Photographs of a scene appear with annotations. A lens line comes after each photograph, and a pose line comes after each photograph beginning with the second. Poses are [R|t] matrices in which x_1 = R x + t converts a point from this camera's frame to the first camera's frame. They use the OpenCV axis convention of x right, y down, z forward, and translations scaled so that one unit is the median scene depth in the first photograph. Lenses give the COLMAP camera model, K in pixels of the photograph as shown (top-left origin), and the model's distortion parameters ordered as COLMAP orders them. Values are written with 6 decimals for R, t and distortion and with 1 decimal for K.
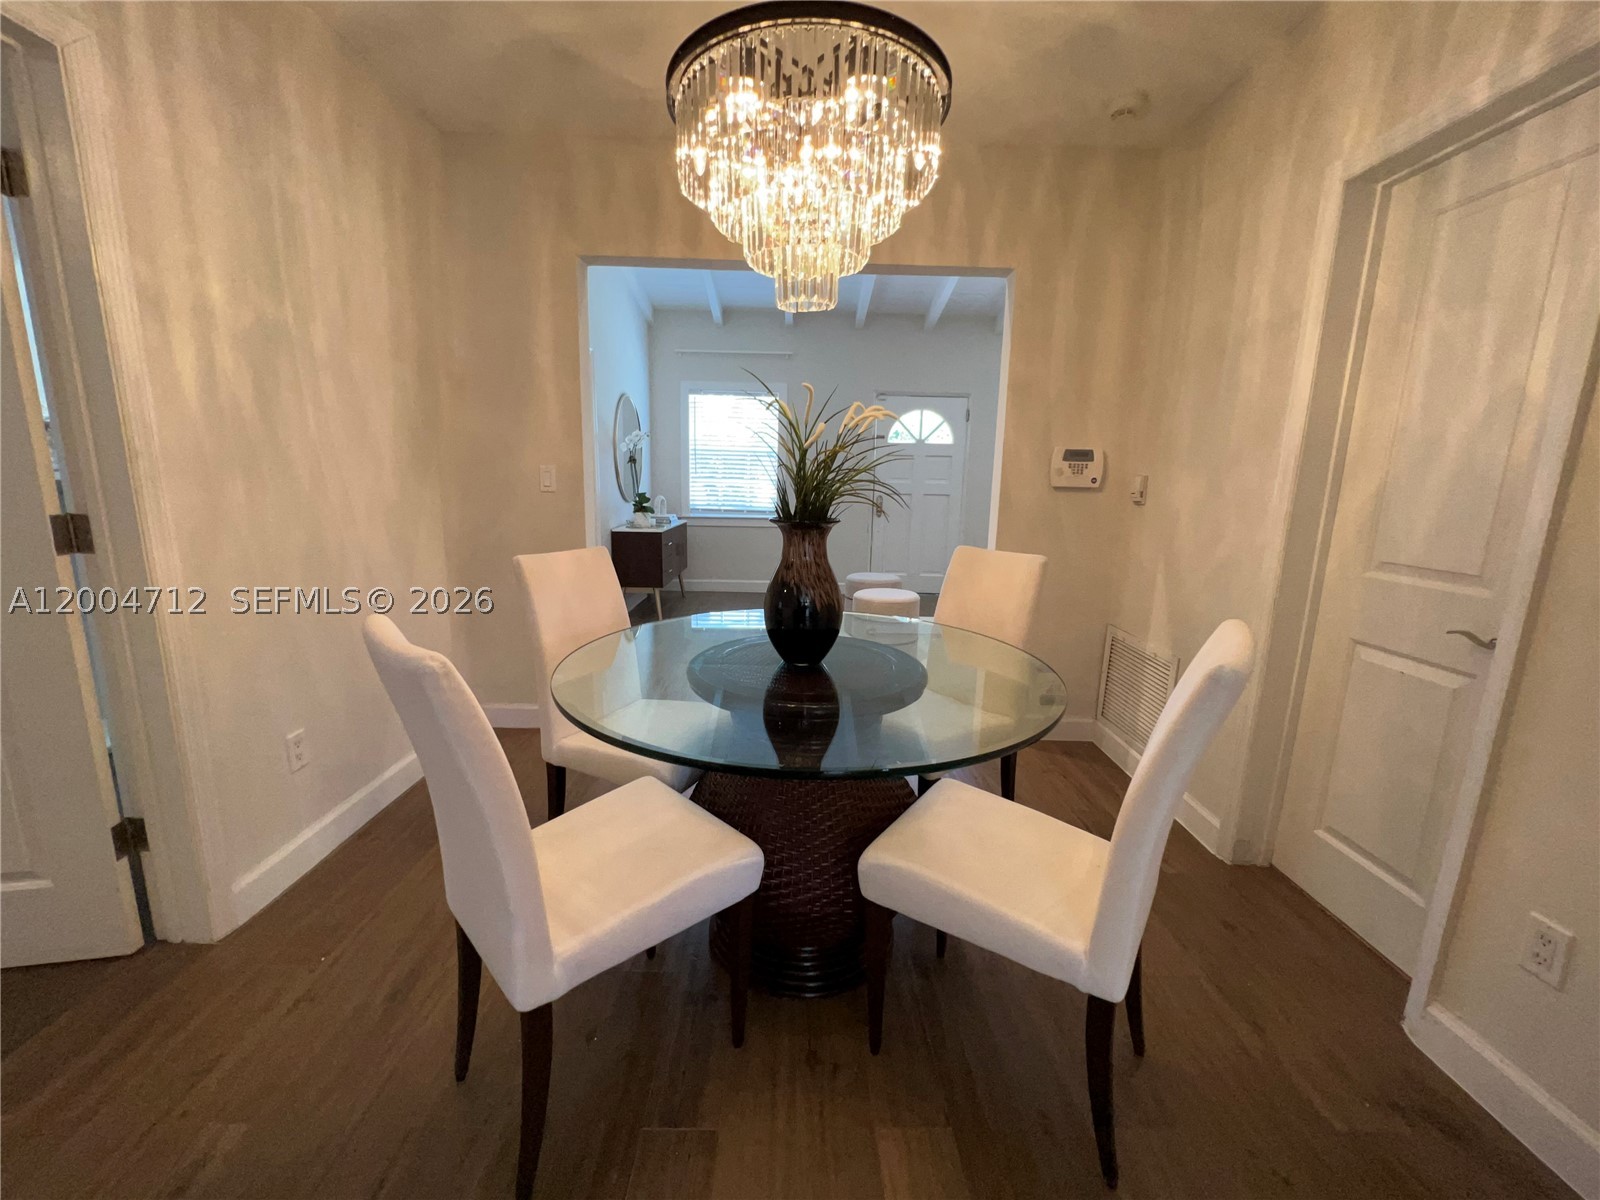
lens RADIAL K [[643.6, 0, 800.0], [0, 643.6, 600.0], [0, 0, 1]] dist [-0.000066, 0.000721]
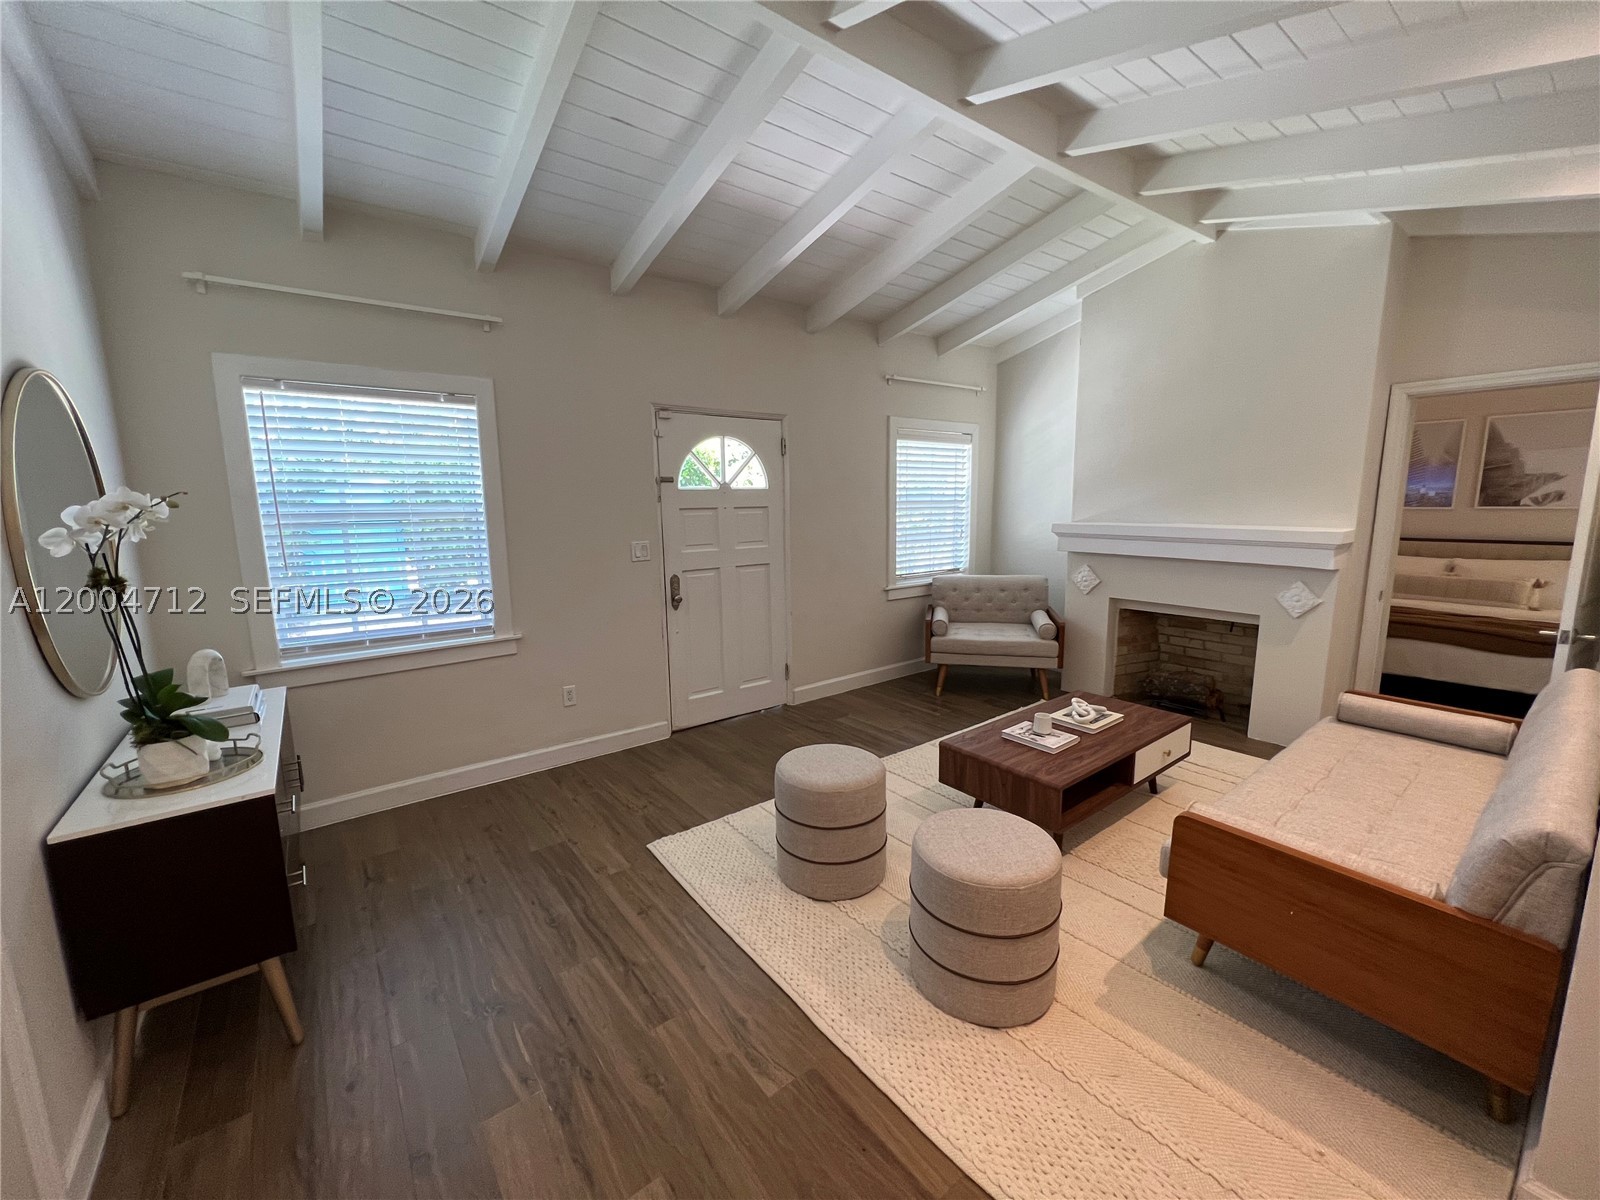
lens RADIAL K [[643.6, 0, 800.0], [0, 643.6, 600.0], [0, 0, 1]] dist [-0.000066, 0.000721]
pose [[0.800192, -0.125434, 0.586481, -0.142642], [0.144868, 0.989353, 0.013941, -0.134137], [-0.581985, 0.073807, 0.809843, 0.453918]]
